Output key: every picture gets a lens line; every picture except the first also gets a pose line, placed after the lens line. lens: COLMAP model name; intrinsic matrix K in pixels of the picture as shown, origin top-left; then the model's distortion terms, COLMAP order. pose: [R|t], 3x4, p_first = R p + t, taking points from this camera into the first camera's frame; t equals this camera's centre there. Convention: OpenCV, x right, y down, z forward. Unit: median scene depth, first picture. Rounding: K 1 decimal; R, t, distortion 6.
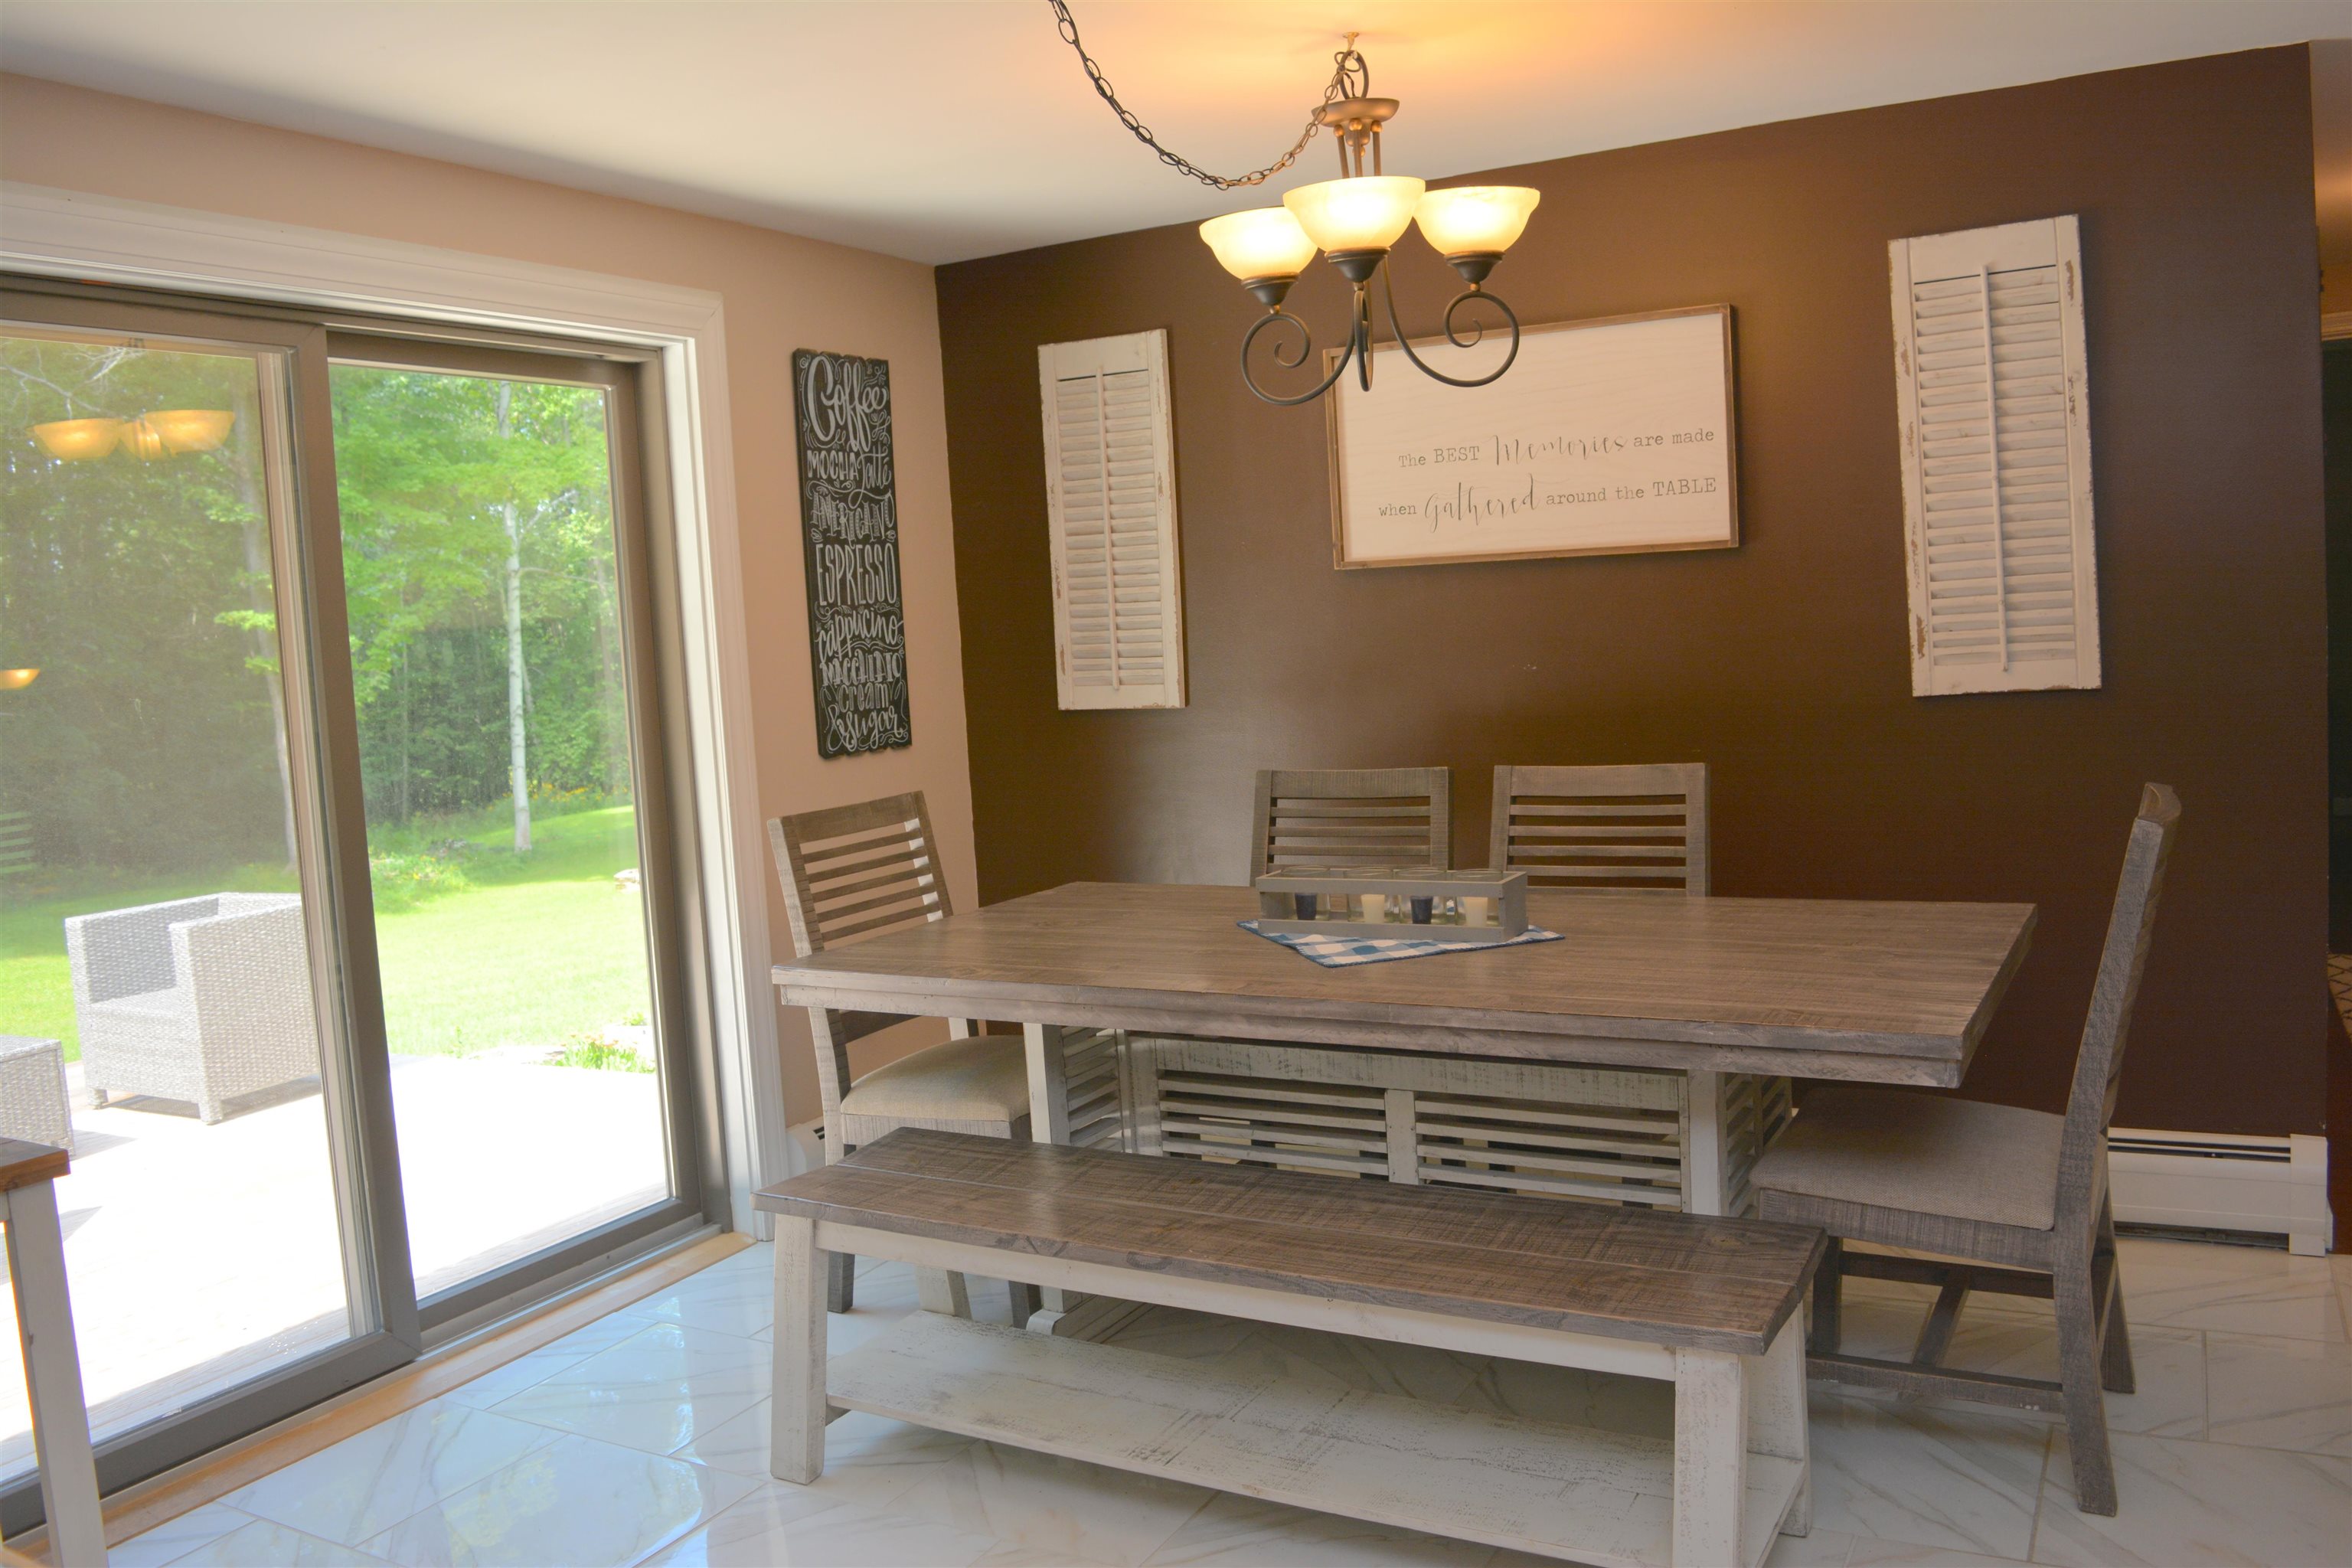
lens RADIAL K [[1844.2, 0, 1184.2], [0, 1844.2, 775.8], [0, 0, 1]] dist [-0.098455, 0.027319]
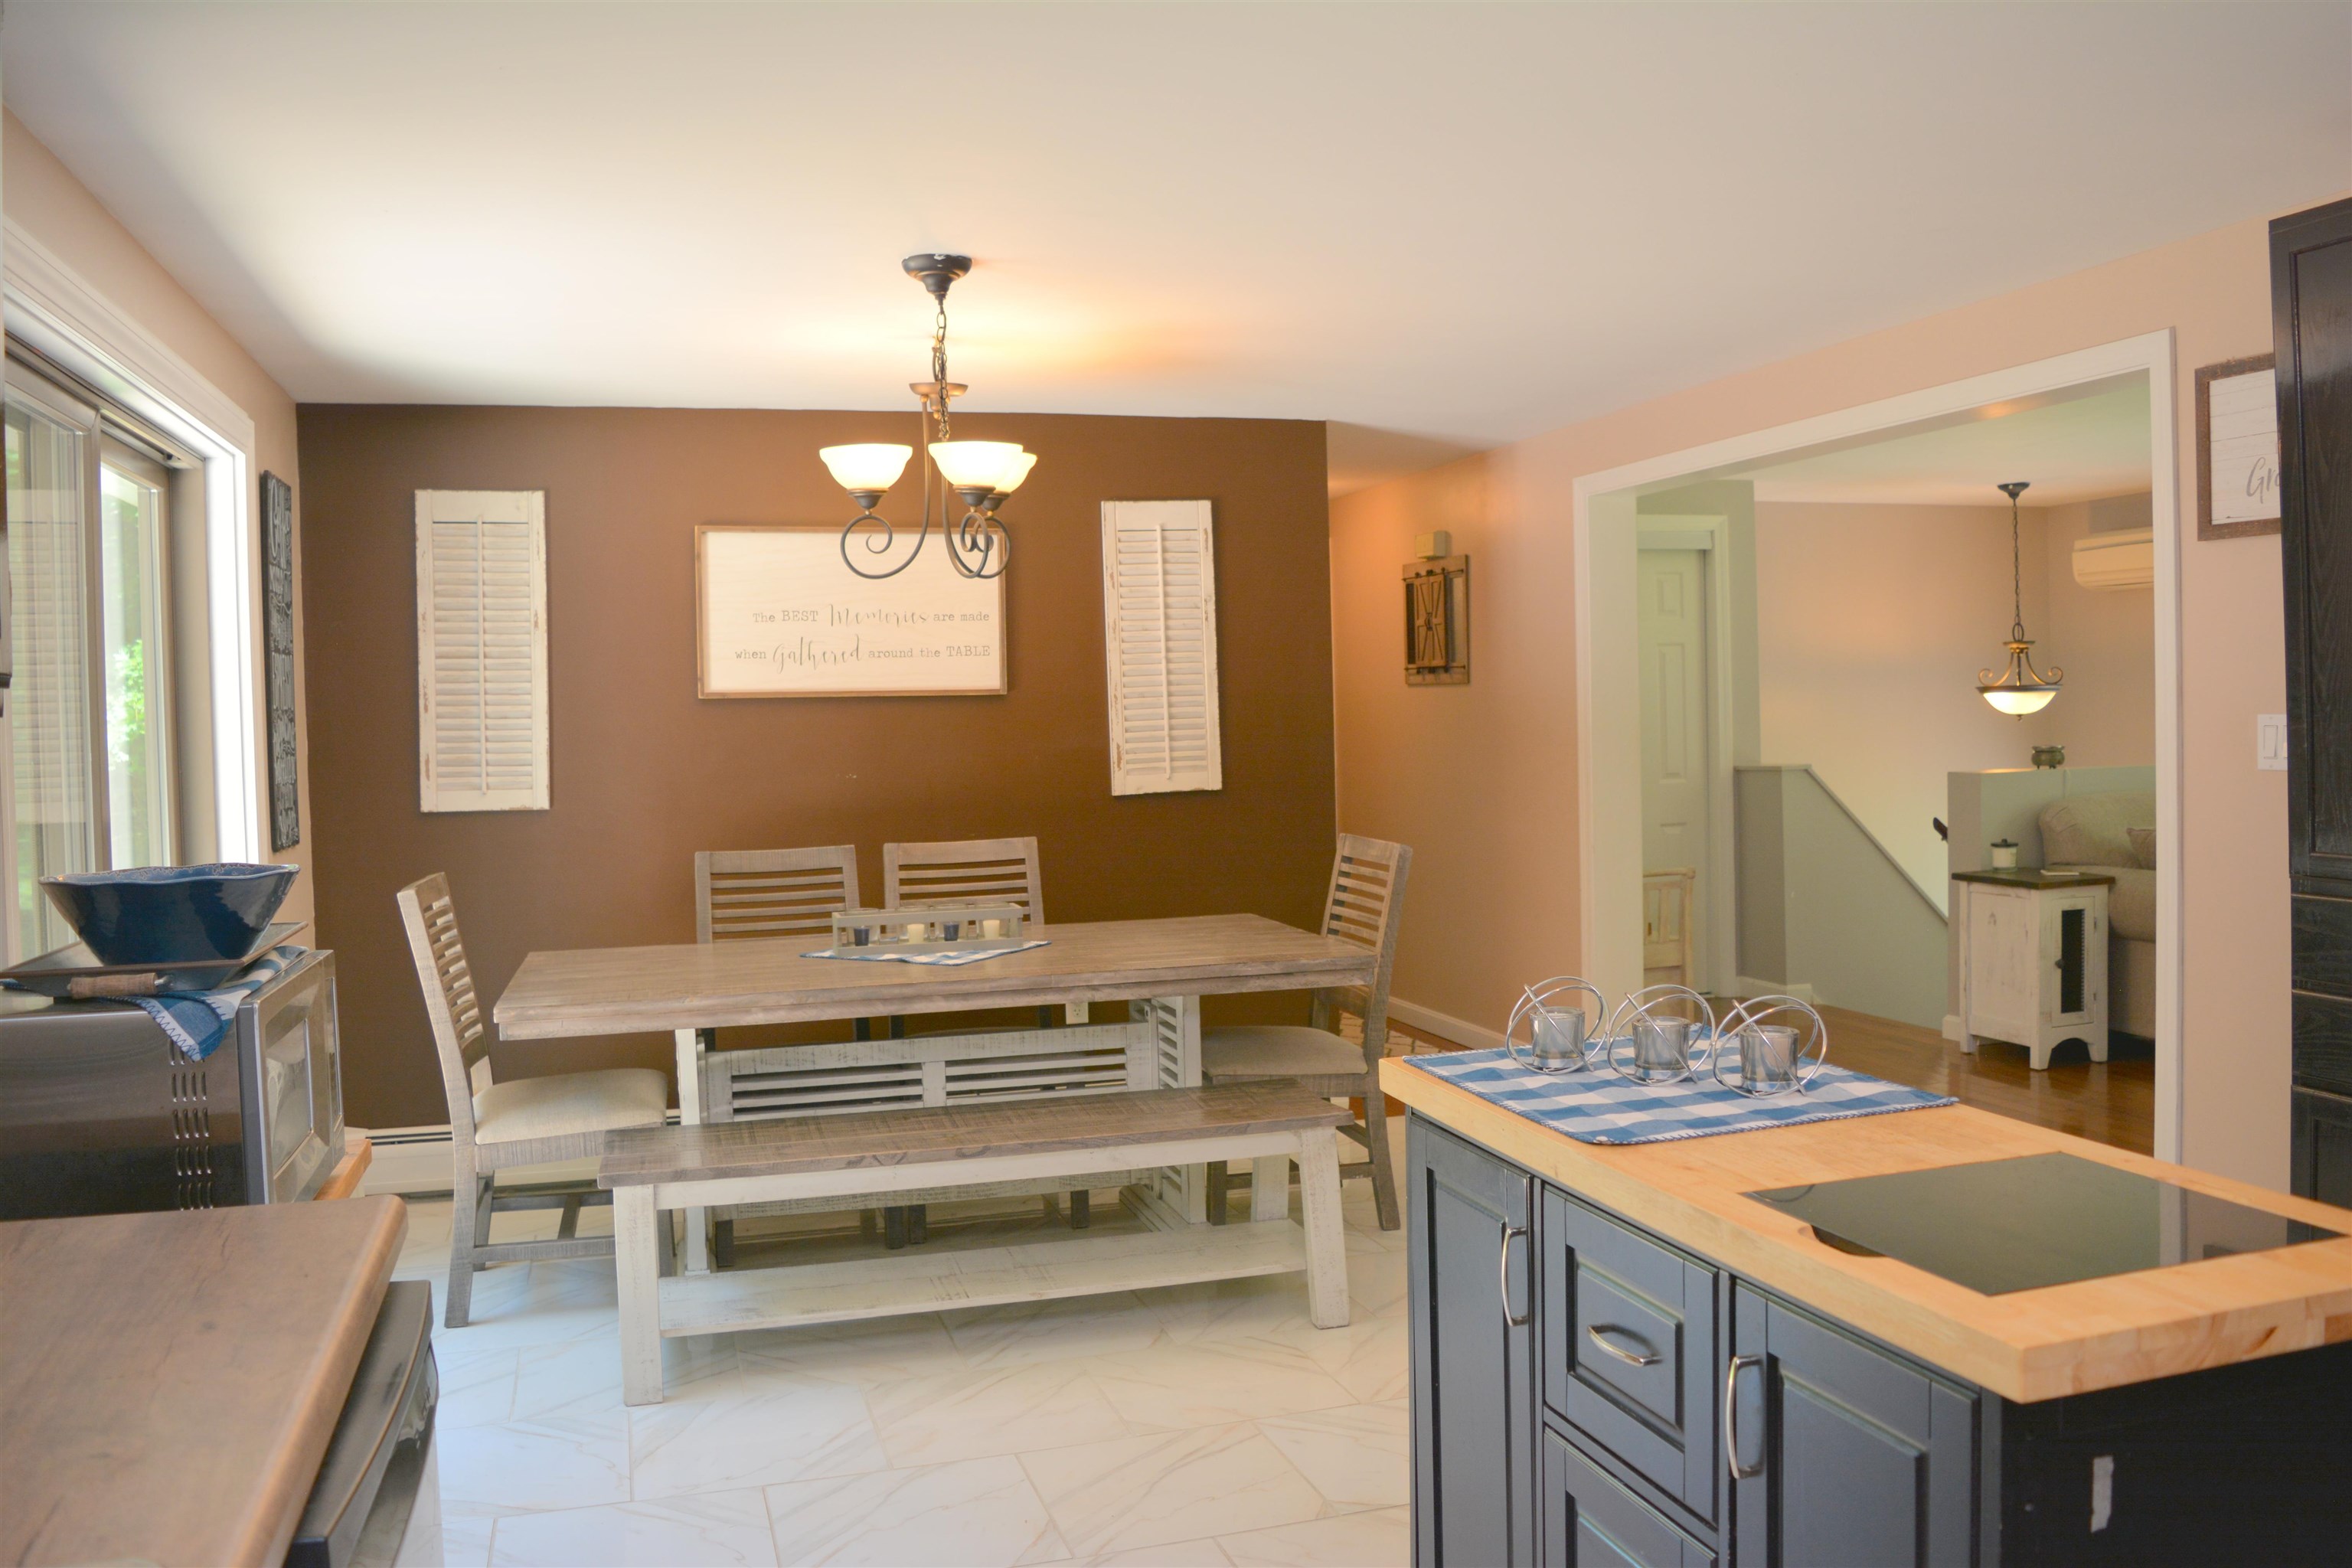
lens RADIAL K [[1844.2, 0, 1164.0], [0, 1844.2, 788.1], [0, 0, 1]] dist [-0.098455, 0.027319]
pose [[0.697540, 0.013710, 0.716415, -0.712885], [0.045603, 0.996941, -0.063479, 0.053078], [-0.715094, 0.076950, 0.694780, -0.121020]]
